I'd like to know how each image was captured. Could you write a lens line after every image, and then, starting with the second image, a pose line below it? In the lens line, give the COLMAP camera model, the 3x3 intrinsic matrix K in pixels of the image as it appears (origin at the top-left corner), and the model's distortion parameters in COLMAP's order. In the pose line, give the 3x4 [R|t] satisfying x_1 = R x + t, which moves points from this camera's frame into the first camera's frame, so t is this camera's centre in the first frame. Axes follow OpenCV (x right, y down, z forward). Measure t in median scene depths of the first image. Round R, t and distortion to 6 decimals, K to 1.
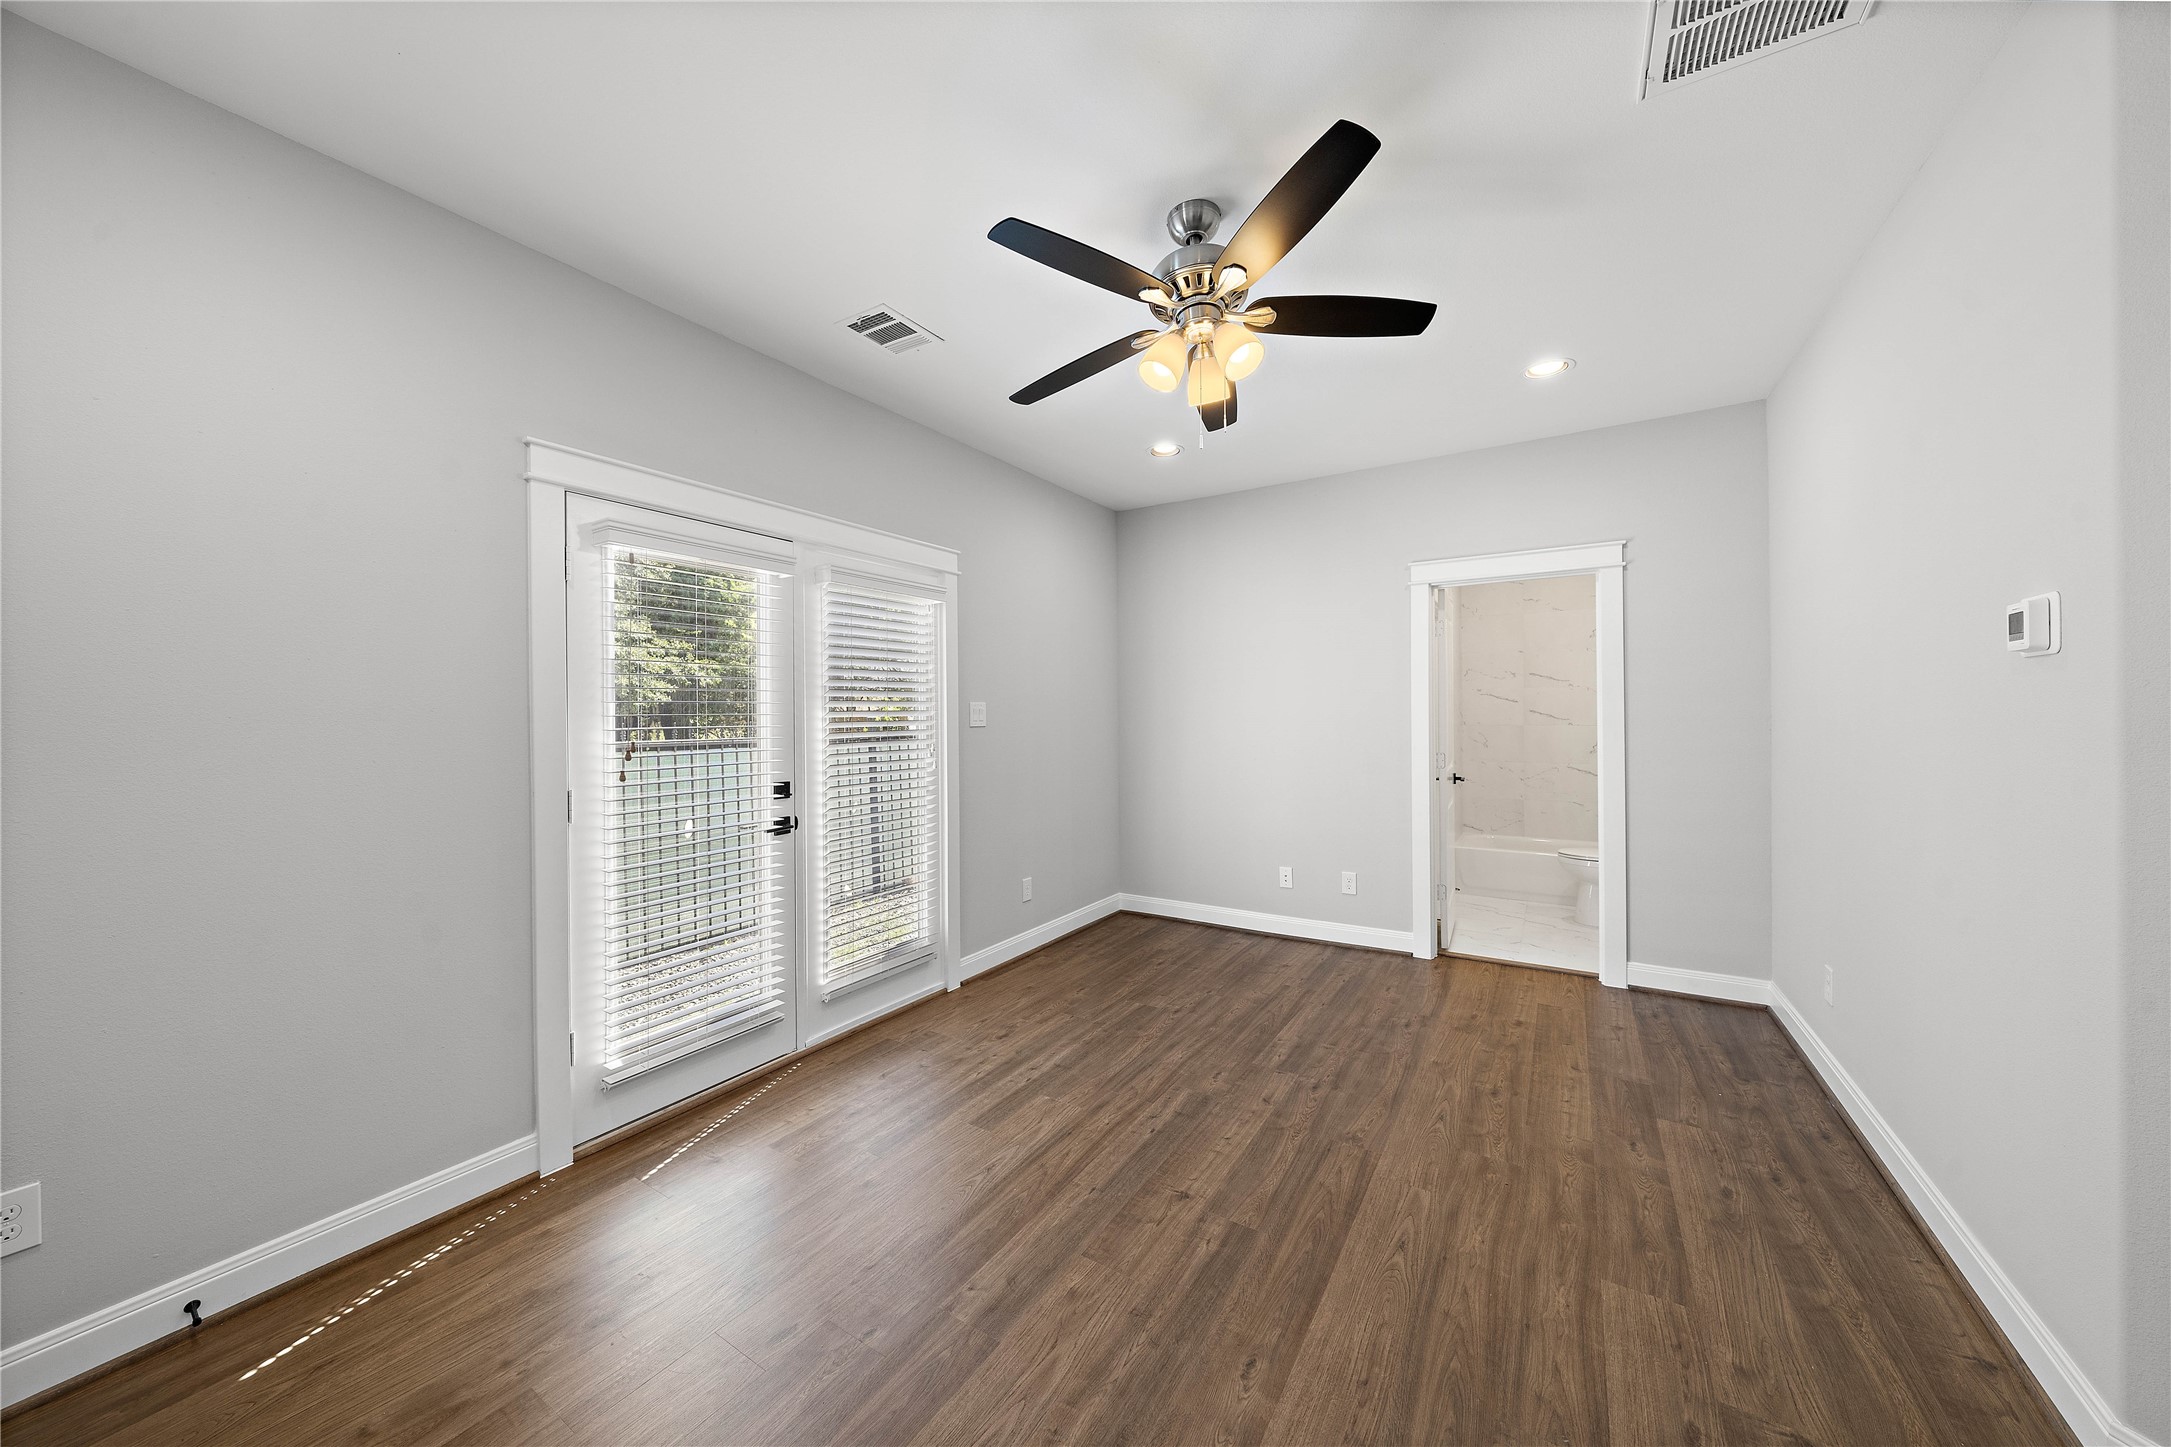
lens RADIAL K [[757.7, 0, 1085.9], [0, 757.7, 721.9], [0, 0, 1]] dist [-0.003543, 0.000030]
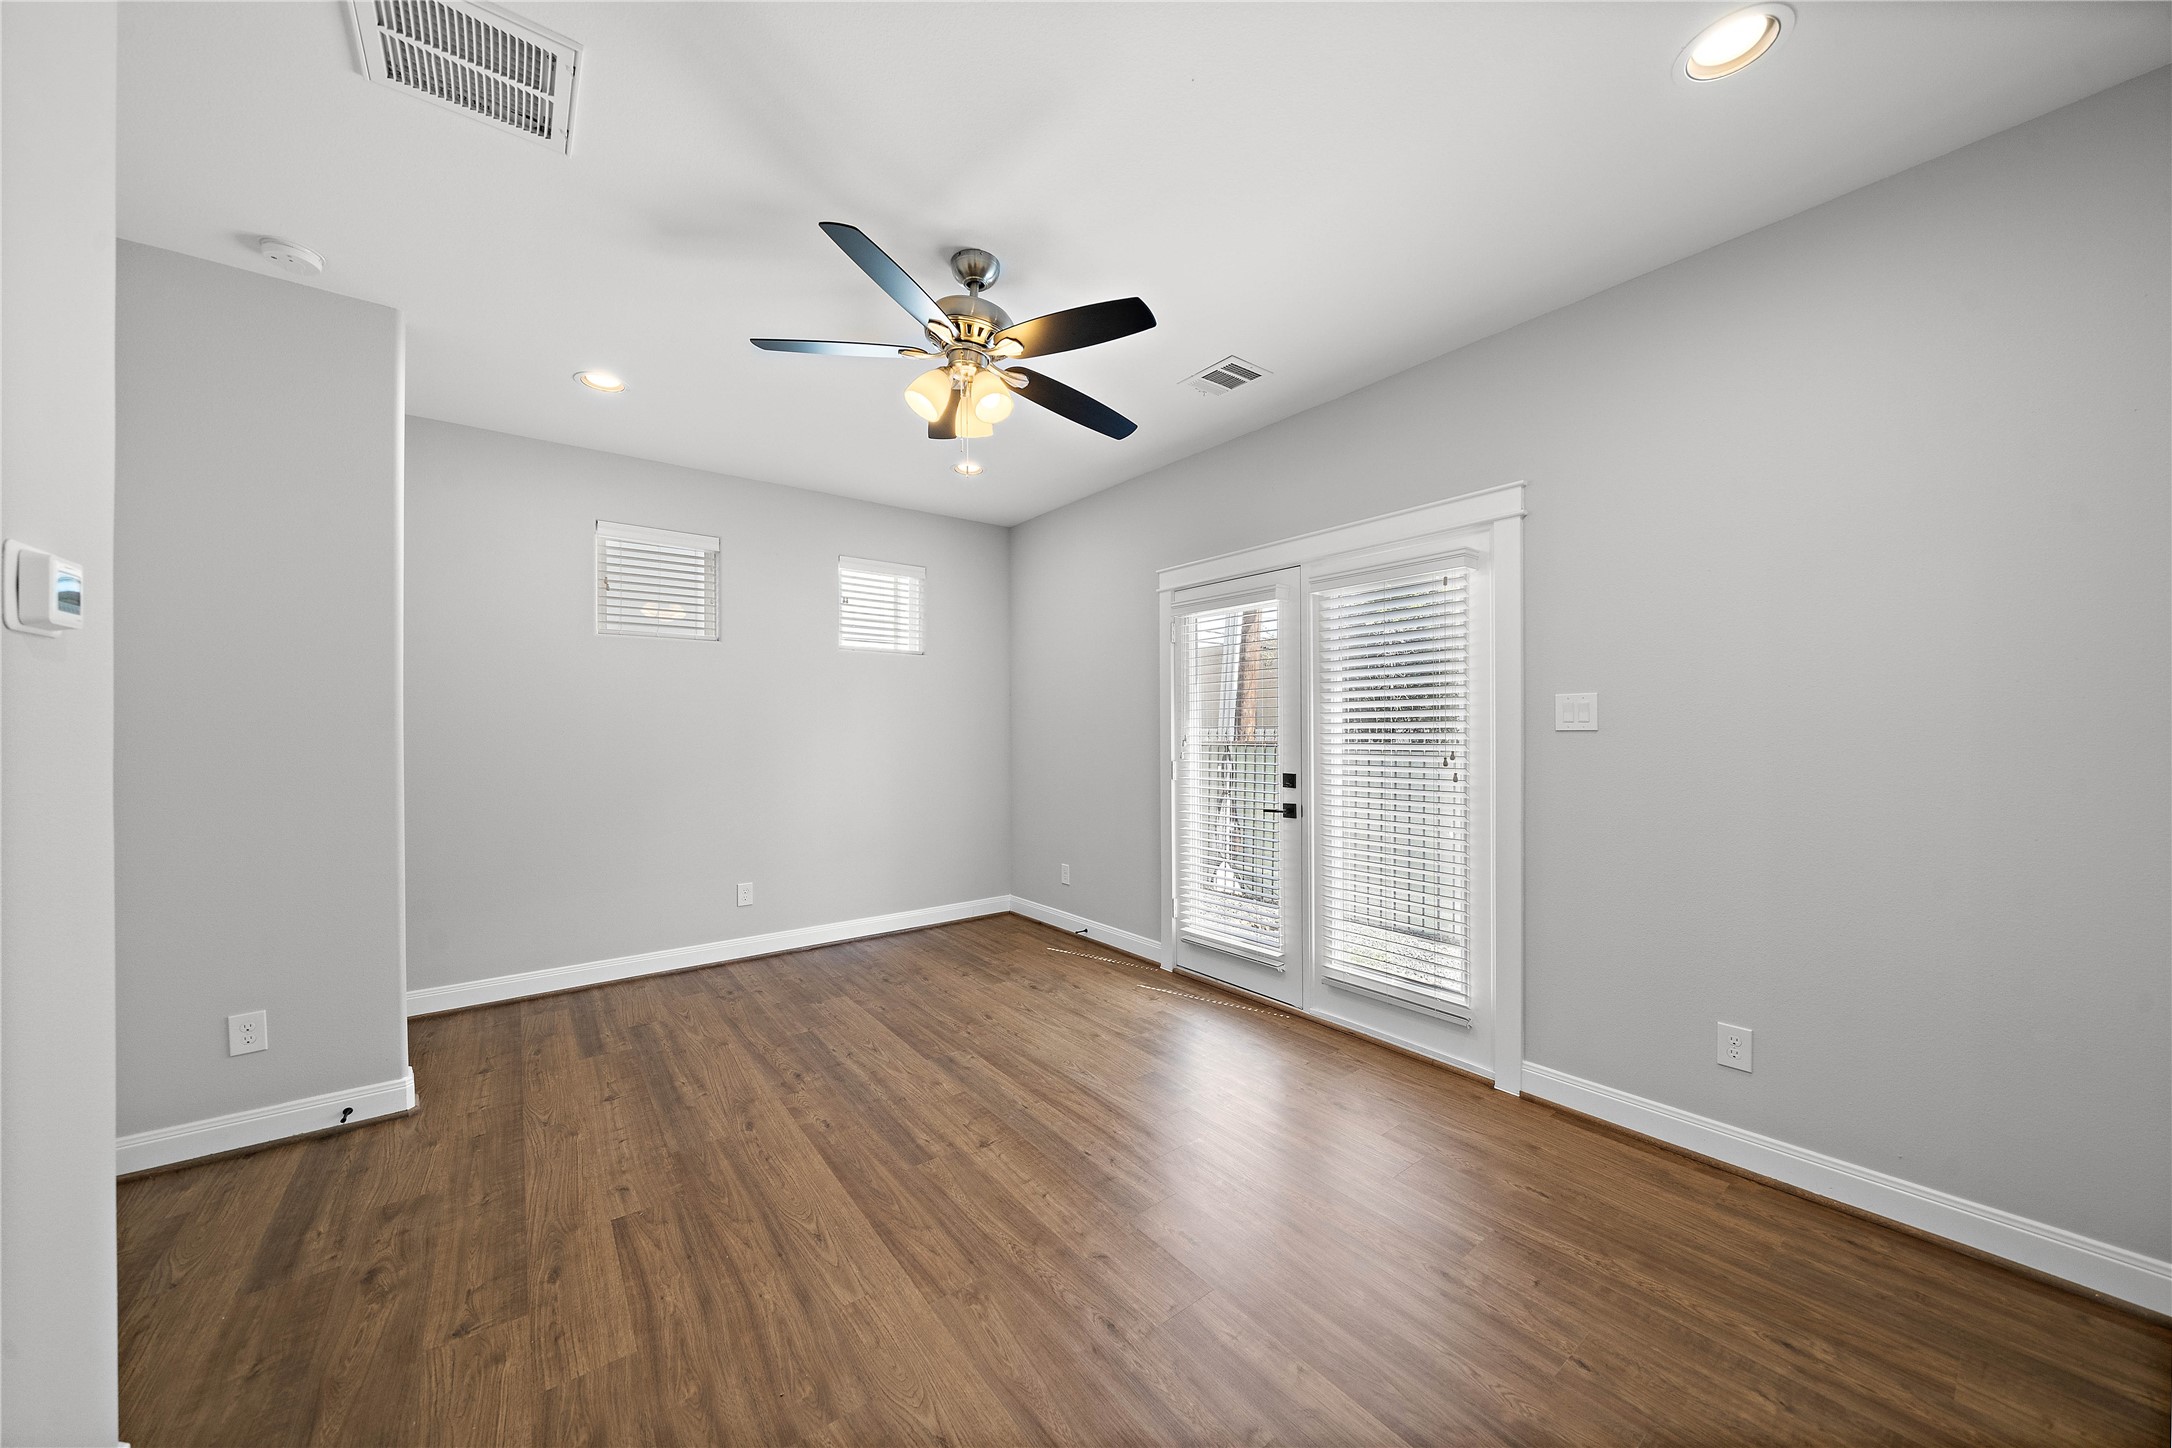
lens RADIAL K [[758.0, 0, 1087.2], [0, 758.0, 730.9], [0, 0, 1]] dist [-0.003543, 0.000030]
pose [[-0.349557, 0.012263, -0.936835, 1.133814], [-0.000077, 0.999914, 0.013117, -0.003860], [0.936915, 0.004657, -0.349525, 1.548686]]
